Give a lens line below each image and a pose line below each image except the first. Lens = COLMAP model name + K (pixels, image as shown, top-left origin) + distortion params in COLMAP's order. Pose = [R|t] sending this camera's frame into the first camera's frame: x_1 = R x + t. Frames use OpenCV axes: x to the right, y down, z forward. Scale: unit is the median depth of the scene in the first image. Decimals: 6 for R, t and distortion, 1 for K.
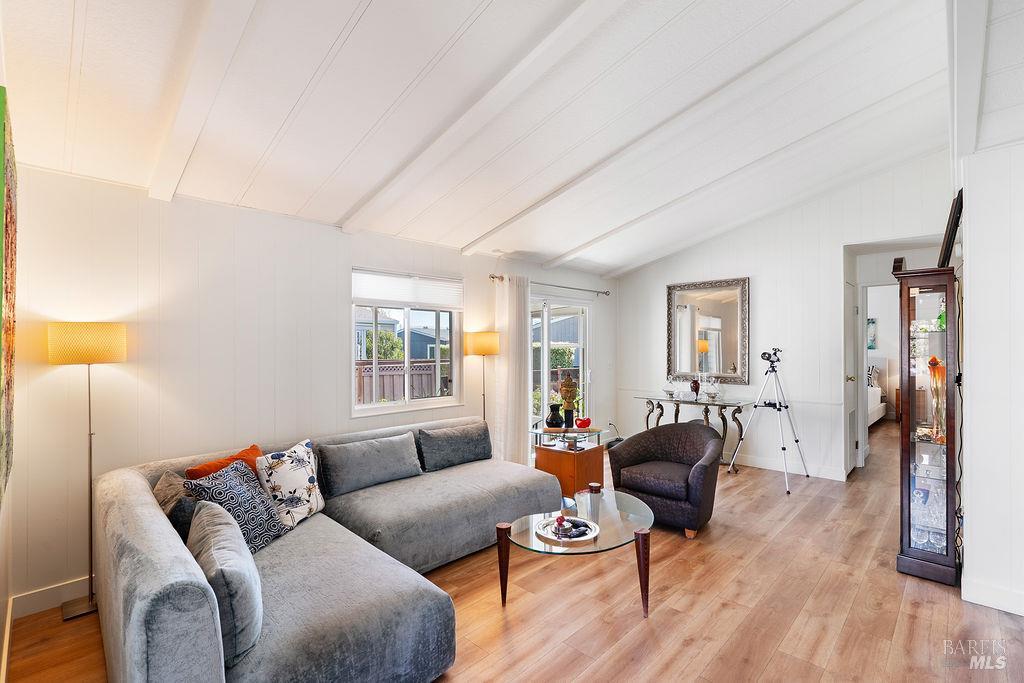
lens RADIAL K [[461.6, 0, 509.8], [0, 461.6, 348.9], [0, 0, 1]] dist [-0.000110, 0.000324]
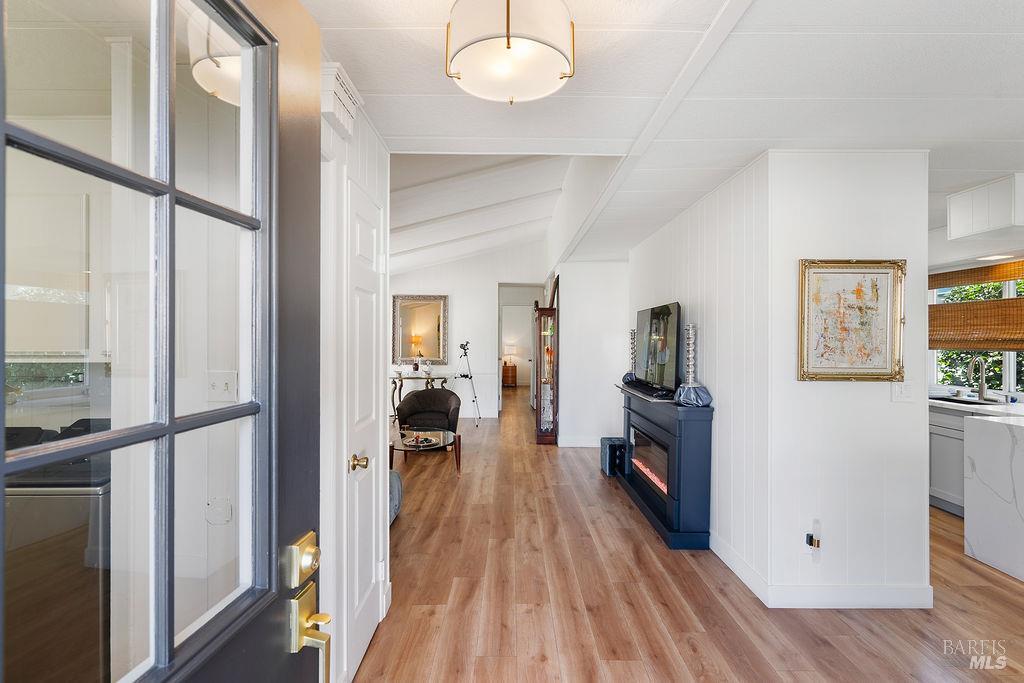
lens RADIAL K [[461.9, 0, 514.7], [0, 461.9, 336.9], [0, 0, 1]] dist [0.000450, 0.000053]
pose [[0.712338, 0.005634, 0.701814, -0.621186], [-0.003235, 0.999984, -0.004744, -0.013829], [-0.701829, 0.001109, 0.712344, -0.393523]]
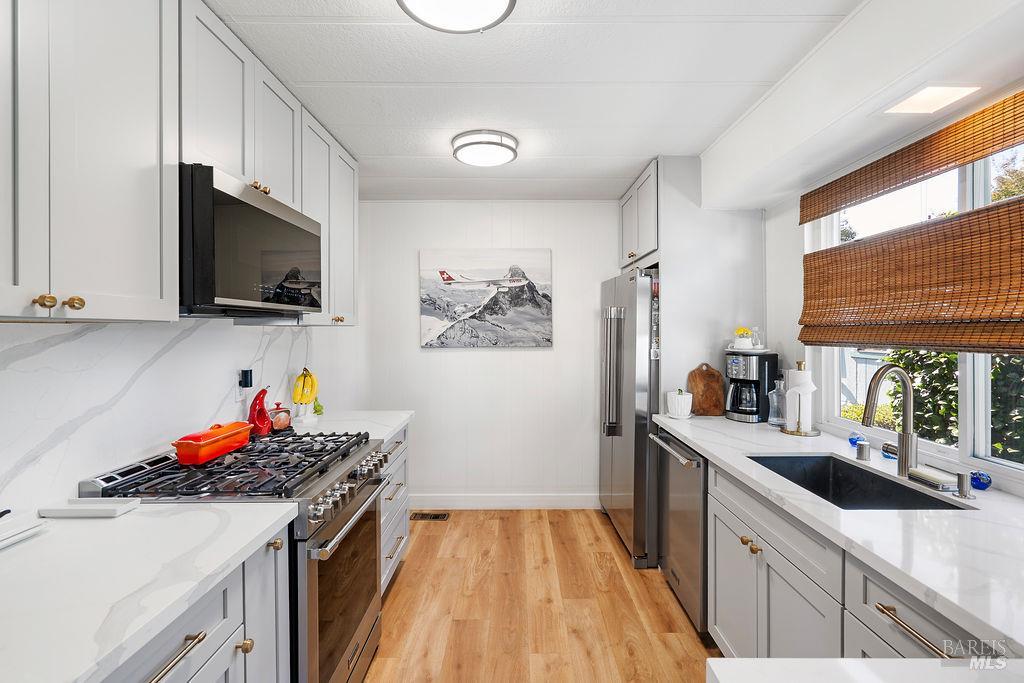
lens RADIAL K [[474.2, 0, 514.5], [0, 474.2, 331.6], [0, 0, 1]] dist [-0.004216, 0.000328]
pose [[0.716613, -0.004774, 0.697455, 0.374534], [0.004884, 0.999986, 0.001828, -0.009790], [-0.697454, 0.002096, 0.716626, -0.452162]]
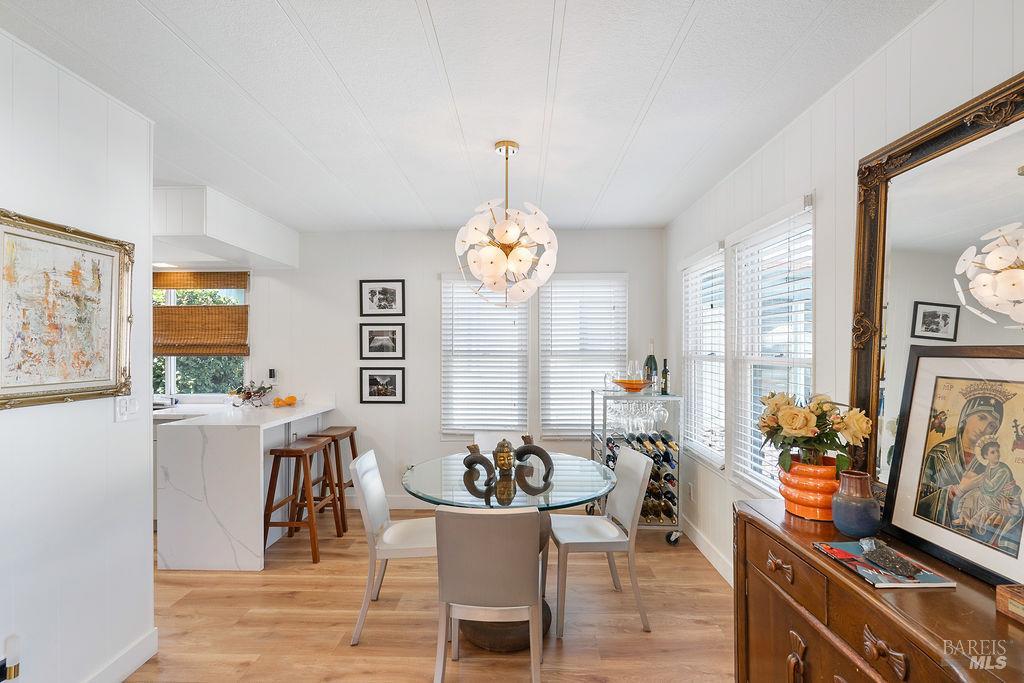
lens RADIAL K [[464.6, 0, 509.3], [0, 464.6, 347.2], [0, 0, 1]] dist [-0.000841, 0.000443]
pose [[-0.678873, 0.002078, 0.734253, -0.447530], [0.001142, 0.999998, -0.001774, -0.008191], [-0.734255, -0.000365, -0.678874, -0.268686]]
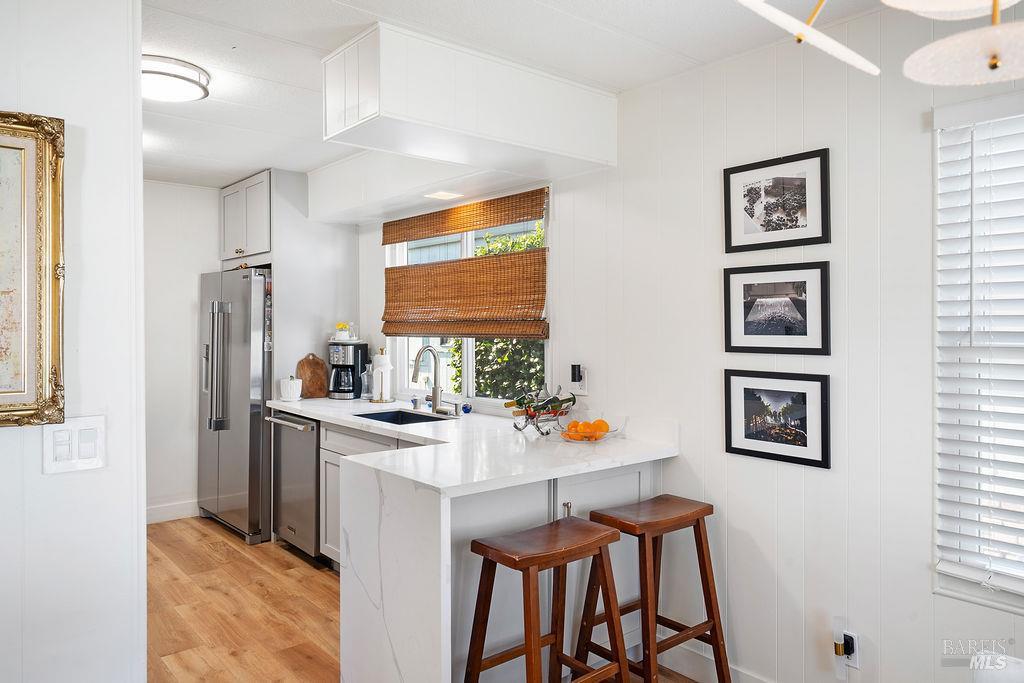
lens RADIAL K [[701.4, 0, 511.3], [0, 701.4, 327.2], [0, 0, 1]] dist [0.006572, 0.001191]
pose [[0.093929, -0.006250, 0.995559, -0.134765], [0.002762, 0.999978, 0.006017, -0.011455], [-0.995575, 0.002184, 0.093944, -0.611178]]
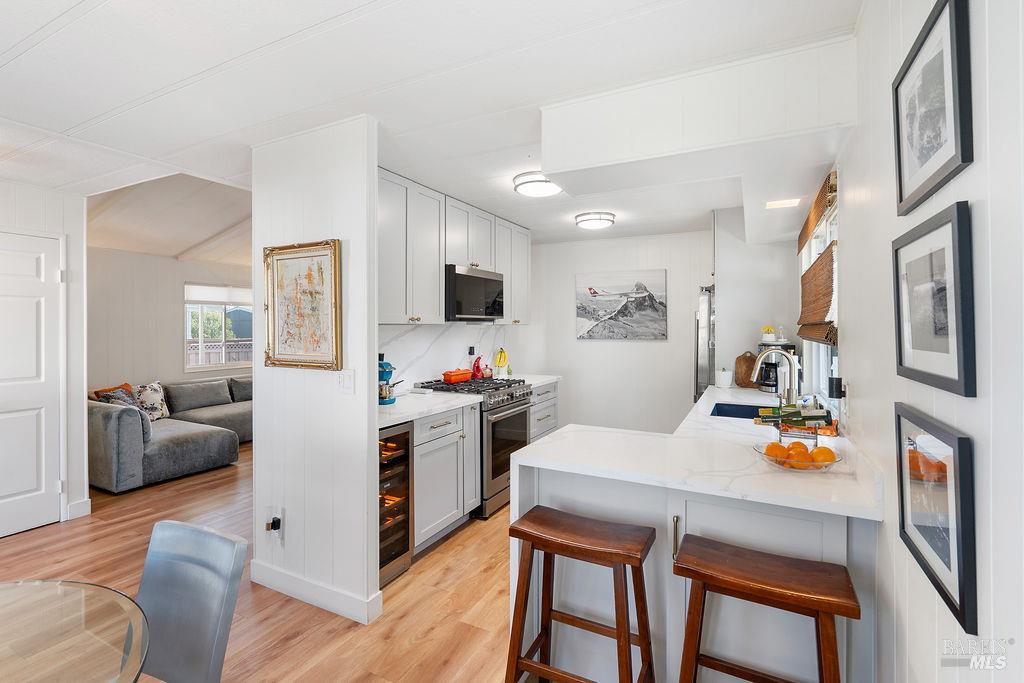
lens RADIAL K [[472.2, 0, 514.1], [0, 472.2, 326.9], [0, 0, 1]] dist [0.000429, 0.000415]
pose [[0.955135, -0.001040, 0.296169, 0.290717], [0.001405, 0.999998, -0.001017, -0.011910], [-0.296168, 0.001388, 0.955135, -0.988491]]
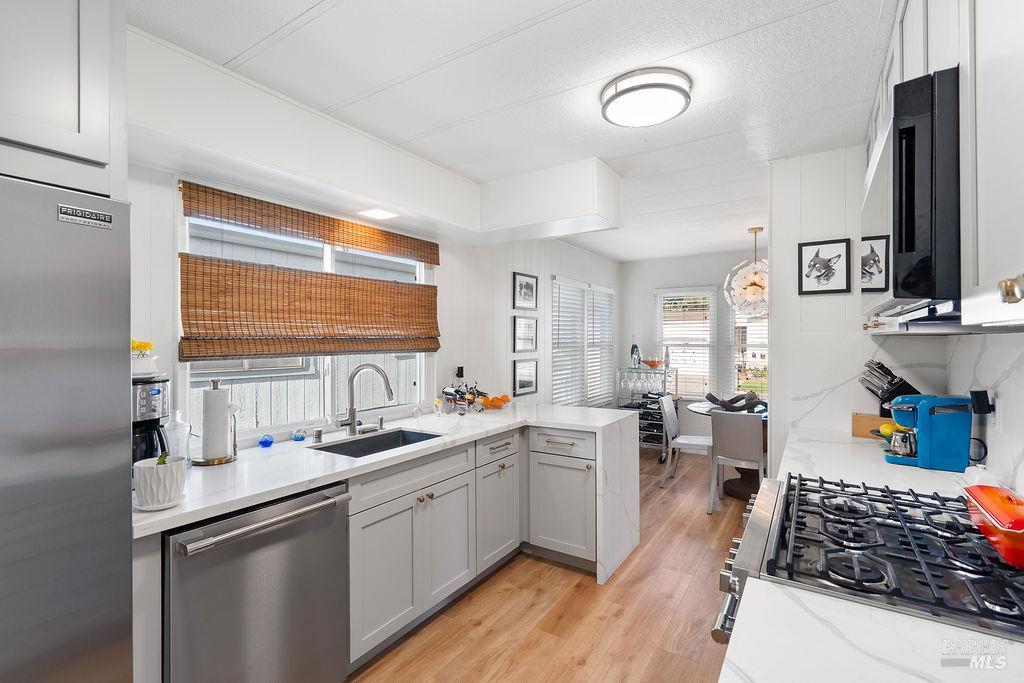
lens RADIAL K [[473.2, 0, 511.8], [0, 473.2, 340.3], [0, 0, 1]] dist [-0.004733, 0.000198]
pose [[-0.979798, 0.002528, -0.199972, 0.854918], [0.001931, 0.999993, 0.003181, -0.013460], [0.199979, 0.002730, -0.979796, 0.335500]]
